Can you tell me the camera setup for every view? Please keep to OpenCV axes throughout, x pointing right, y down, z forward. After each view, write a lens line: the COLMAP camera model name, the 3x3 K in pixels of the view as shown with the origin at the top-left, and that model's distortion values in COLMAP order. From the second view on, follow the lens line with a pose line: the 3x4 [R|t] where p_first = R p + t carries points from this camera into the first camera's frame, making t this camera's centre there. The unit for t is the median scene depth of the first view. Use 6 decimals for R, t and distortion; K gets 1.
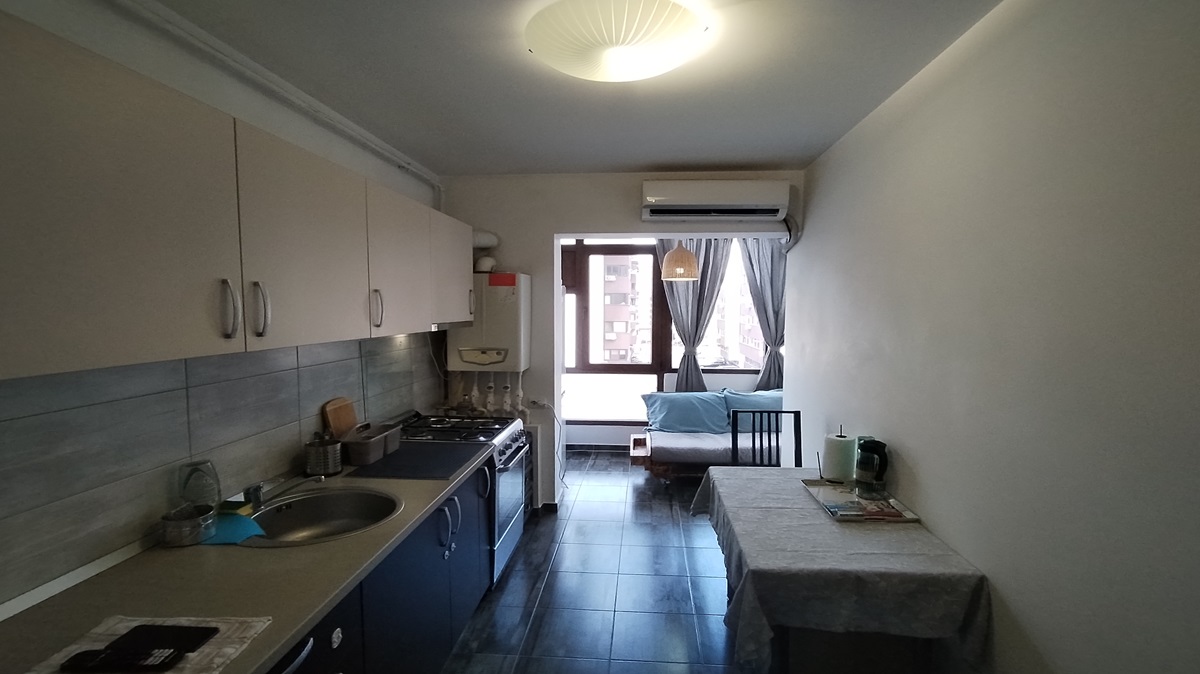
lens RADIAL K [[585.3, 0, 599.2], [0, 585.3, 332.6], [0, 0, 1]] dist [-0.001342, -0.000155]
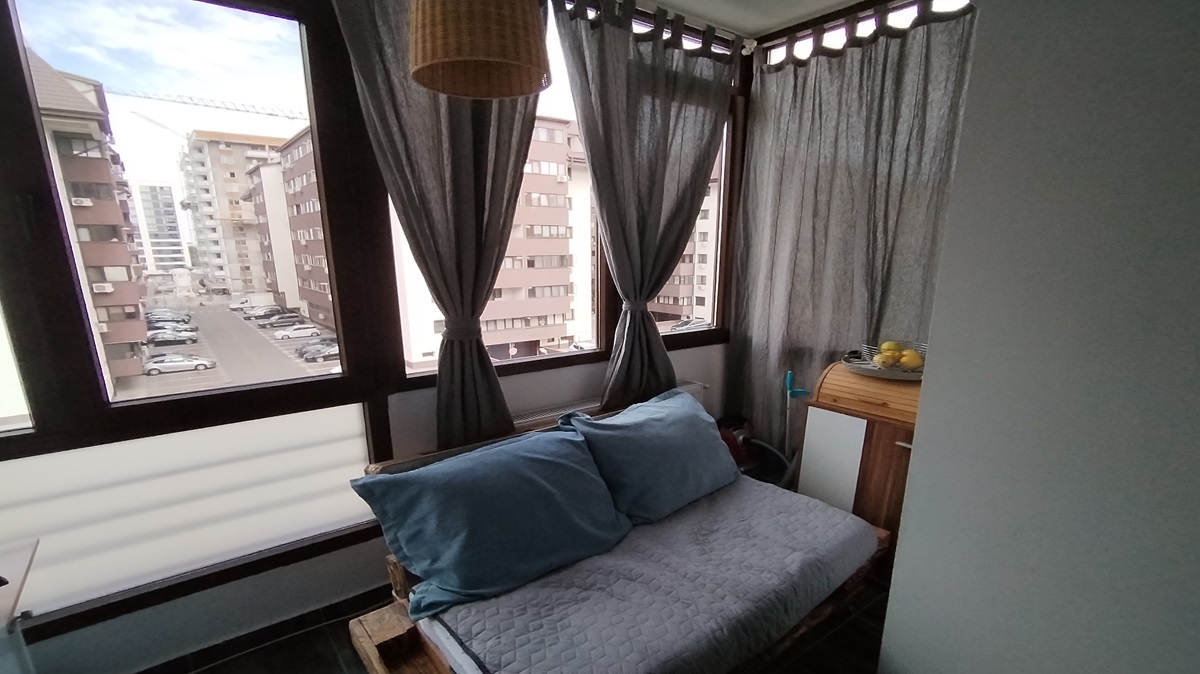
lens RADIAL K [[570.4, 0, 602.3], [0, 570.4, 382.4], [0, 0, 1]] dist [-0.000645, 0.000425]
pose [[0.739682, -0.164756, 0.652477, -0.013579], [0.037168, 0.978090, 0.204840, -0.000059], [-0.671929, -0.127265, 0.729599, 0.662930]]
